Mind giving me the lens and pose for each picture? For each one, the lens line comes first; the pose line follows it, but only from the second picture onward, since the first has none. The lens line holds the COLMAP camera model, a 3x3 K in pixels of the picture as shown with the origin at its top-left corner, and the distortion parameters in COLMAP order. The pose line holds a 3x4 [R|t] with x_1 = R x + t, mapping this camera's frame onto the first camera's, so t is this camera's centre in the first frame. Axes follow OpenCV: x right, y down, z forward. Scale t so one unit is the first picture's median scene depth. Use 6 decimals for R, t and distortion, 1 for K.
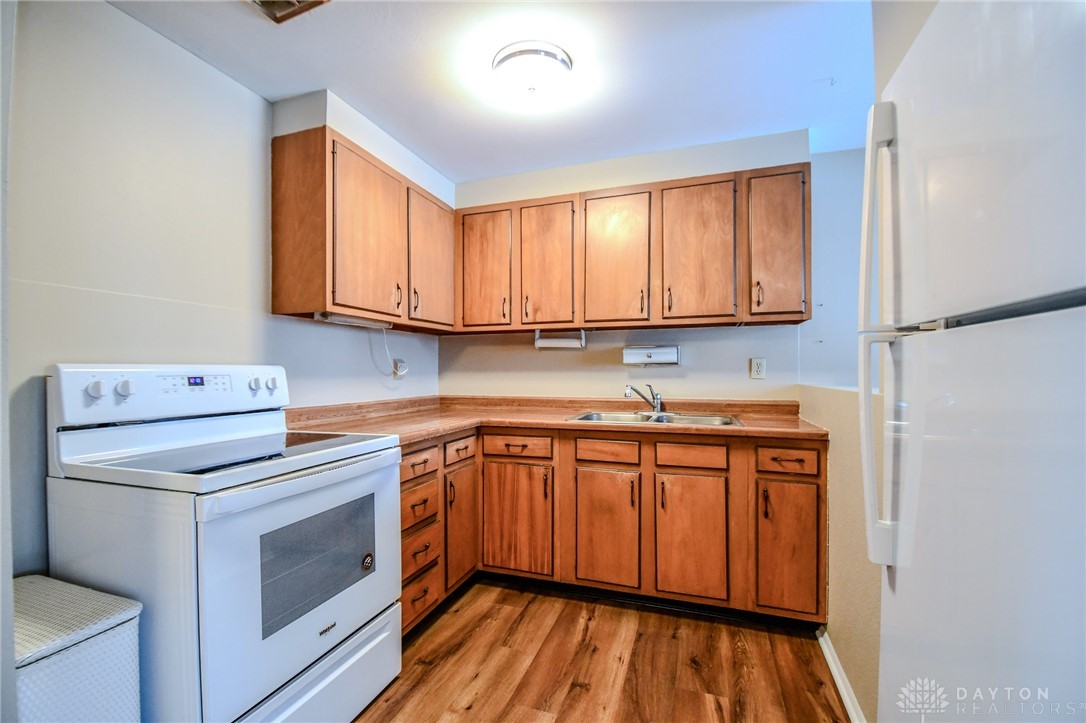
lens RADIAL K [[468.2, 0, 529.3], [0, 468.2, 373.0], [0, 0, 1]] dist [0.003529, -0.021139]
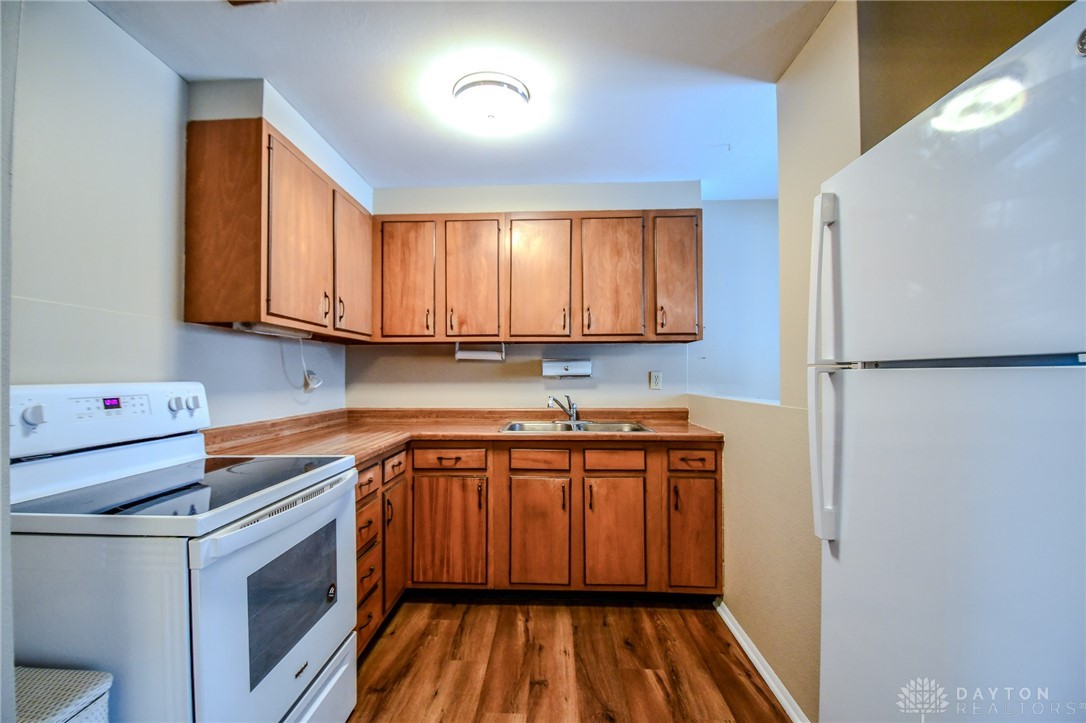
lens RADIAL K [[468.2, 0, 529.3], [0, 468.2, 373.0], [0, 0, 1]] dist [0.003529, -0.021139]
pose [[0.955819, 0.001919, 0.293949, -0.181546], [0.000926, 0.999954, -0.009538, -0.021192], [-0.293954, 0.009389, 0.955773, -0.013453]]
